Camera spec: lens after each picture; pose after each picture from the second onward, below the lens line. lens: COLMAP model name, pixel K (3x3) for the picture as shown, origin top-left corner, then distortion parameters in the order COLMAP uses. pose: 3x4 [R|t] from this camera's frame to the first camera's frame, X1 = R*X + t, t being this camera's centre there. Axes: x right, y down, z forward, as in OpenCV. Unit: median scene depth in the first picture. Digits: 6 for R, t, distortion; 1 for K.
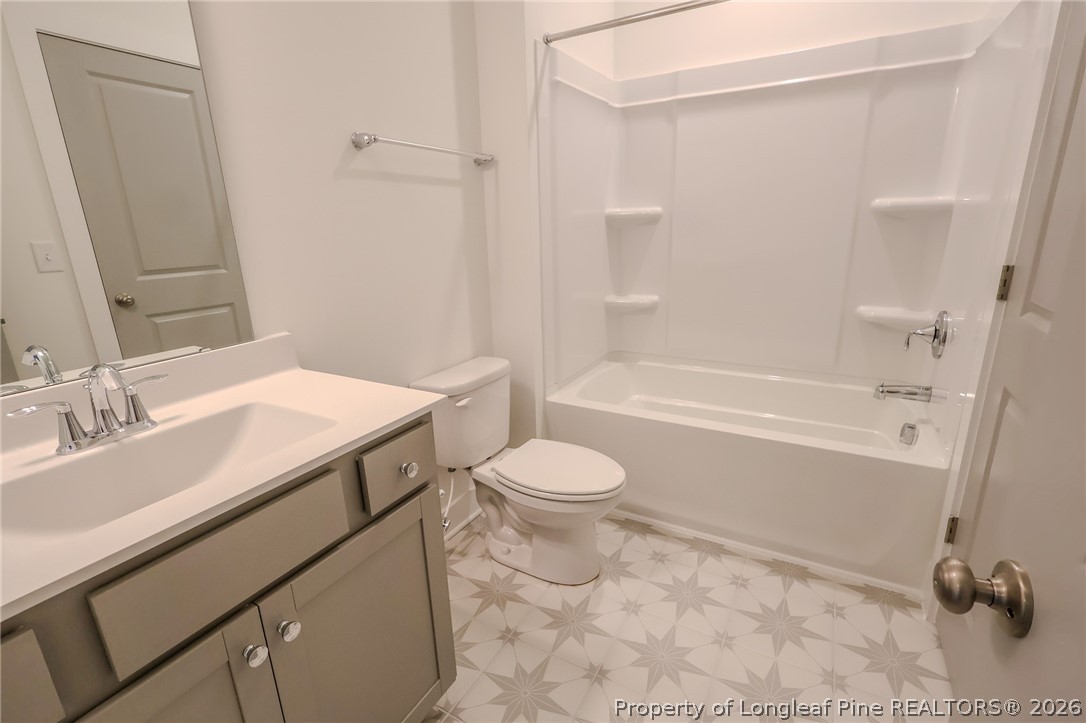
lens RADIAL K [[498.0, 0, 543.0], [0, 498.0, 361.5], [0, 0, 1]] dist [-0.001508, 0.000418]
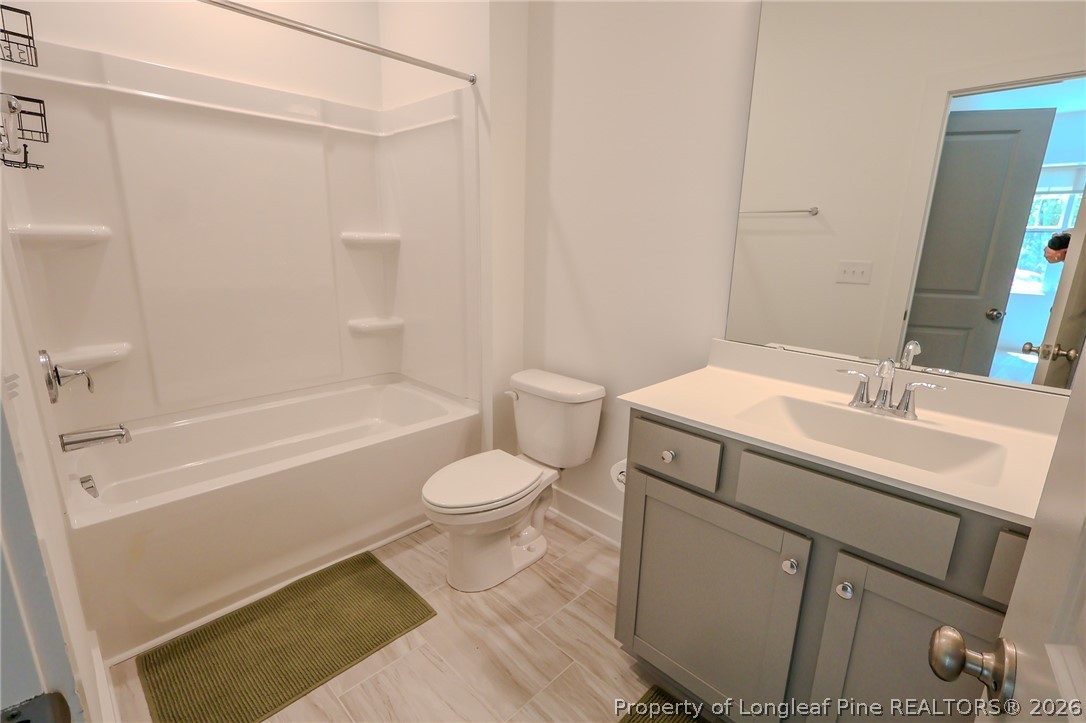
lens RADIAL K [[498.0, 0, 543.0], [0, 498.0, 361.5], [0, 0, 1]] dist [-0.001508, 0.000418]
pose [[0.272869, -0.189081, 0.943287, -0.411180], [0.243746, 0.962092, 0.122341, -0.056364], [-0.930661, 0.196540, 0.308612, 0.243868]]
